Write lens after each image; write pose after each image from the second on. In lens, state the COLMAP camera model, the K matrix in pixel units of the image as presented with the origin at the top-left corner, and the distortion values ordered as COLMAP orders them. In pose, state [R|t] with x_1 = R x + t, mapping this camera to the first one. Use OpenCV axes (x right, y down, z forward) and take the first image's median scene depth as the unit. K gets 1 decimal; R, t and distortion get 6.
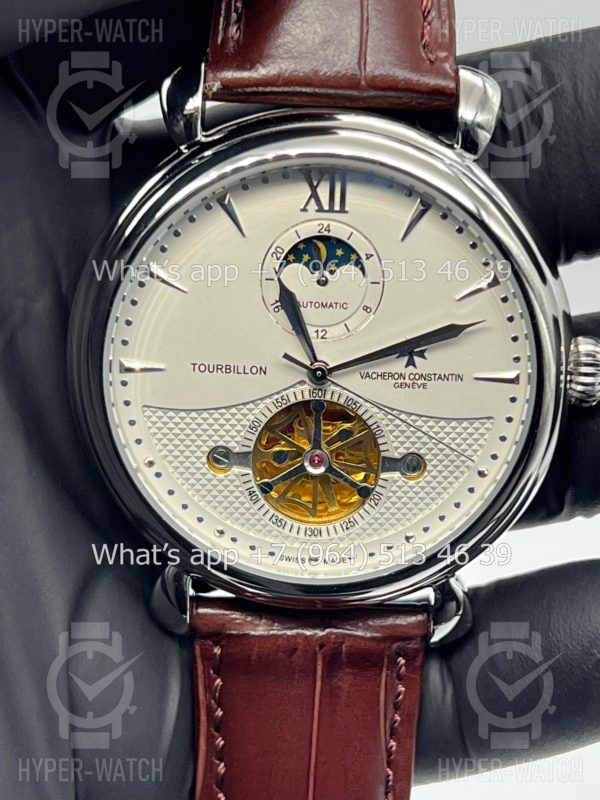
lens RADIAL K [[1931.6, 0, 301.0], [0, 1931.6, 461.5], [0, 0, 1]] dist [0.048147, 0.250833]
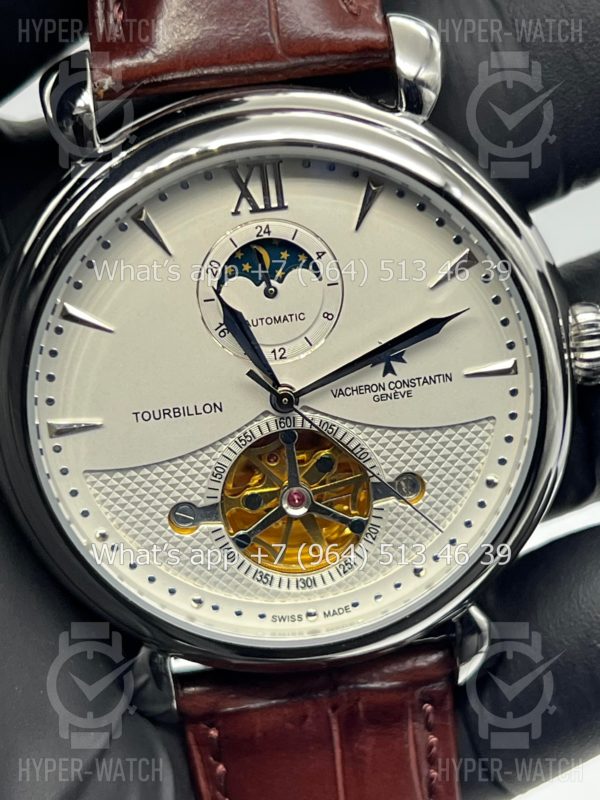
lens RADIAL K [[1867.2, 0, 300.0], [0, 1867.2, 400.0], [0, 0, 1]] dist [0.102847, 0.494642]
pose [[0.985310, -0.163863, 0.048091, -0.022985], [0.163687, 0.986483, 0.007608, -0.050227], [-0.048688, 0.000376, 0.998814, 0.181558]]
